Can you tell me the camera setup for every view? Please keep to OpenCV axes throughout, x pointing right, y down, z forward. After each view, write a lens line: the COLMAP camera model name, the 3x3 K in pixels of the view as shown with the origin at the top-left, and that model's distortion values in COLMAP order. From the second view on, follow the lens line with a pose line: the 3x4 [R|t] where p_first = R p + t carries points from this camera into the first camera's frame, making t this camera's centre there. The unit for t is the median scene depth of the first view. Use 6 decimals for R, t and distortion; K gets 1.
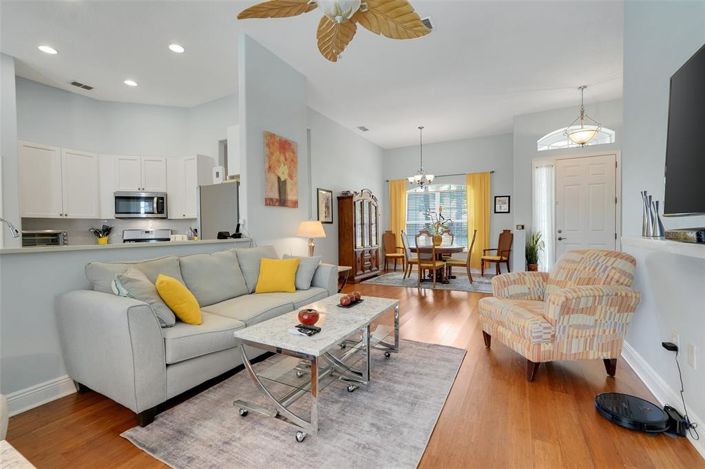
lens RADIAL K [[315.3, 0, 352.5], [0, 315.3, 234.5], [0, 0, 1]] dist [-0.000285, -0.000044]
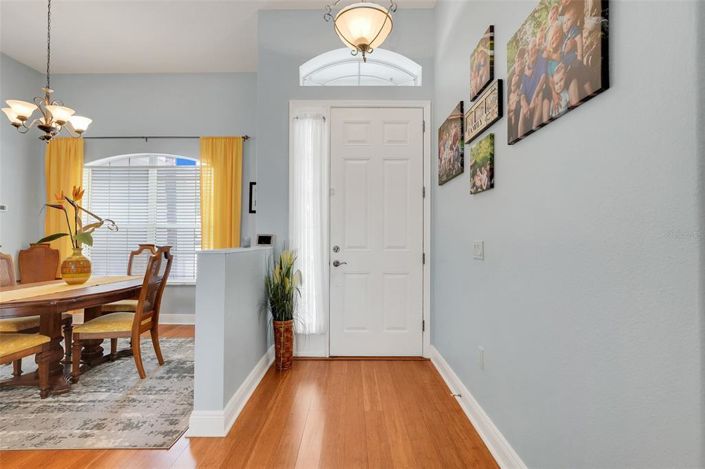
lens RADIAL K [[315.3, 0, 352.5], [0, 315.3, 234.5], [0, 0, 1]] dist [-0.000285, -0.000044]
pose [[0.879615, 0.010936, 0.475560, 0.435913], [0.000387, 0.999719, -0.023706, -0.020285], [-0.475685, 0.021036, 0.879364, 0.539841]]
